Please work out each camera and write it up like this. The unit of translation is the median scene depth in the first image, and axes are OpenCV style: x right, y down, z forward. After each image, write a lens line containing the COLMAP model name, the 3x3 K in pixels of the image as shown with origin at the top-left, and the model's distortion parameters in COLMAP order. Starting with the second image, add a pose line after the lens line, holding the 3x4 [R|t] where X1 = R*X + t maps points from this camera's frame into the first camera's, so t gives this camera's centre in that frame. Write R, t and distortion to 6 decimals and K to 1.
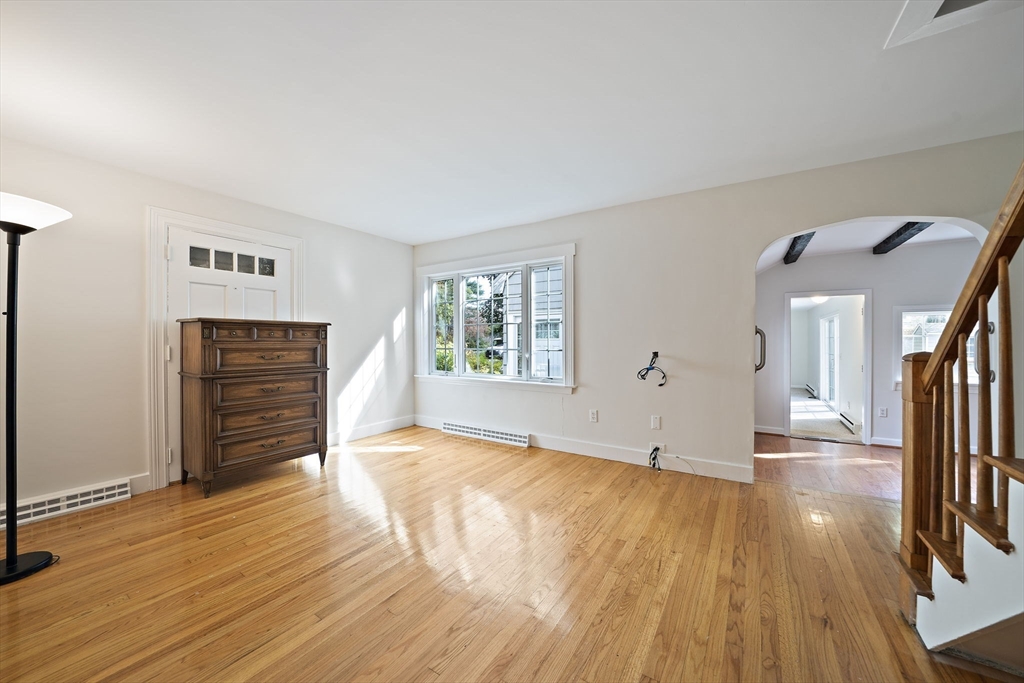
lens RADIAL K [[367.6, 0, 520.0], [0, 367.6, 338.2], [0, 0, 1]] dist [-0.011934, 0.000179]
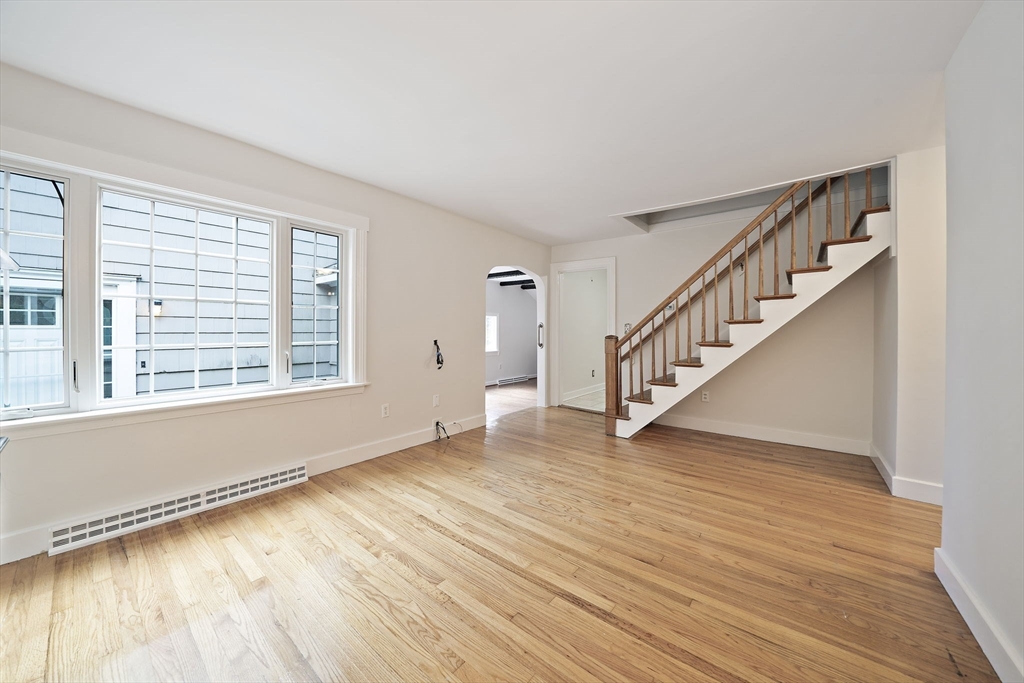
lens RADIAL K [[358.3, 0, 507.4], [0, 358.3, 334.9], [0, 0, 1]] dist [-0.020145, 0.001071]
pose [[0.123652, -0.009364, 0.992282, -0.697960], [-0.010337, 0.999889, 0.010724, 0.005548], [-0.992272, -0.011583, 0.123541, 0.613492]]
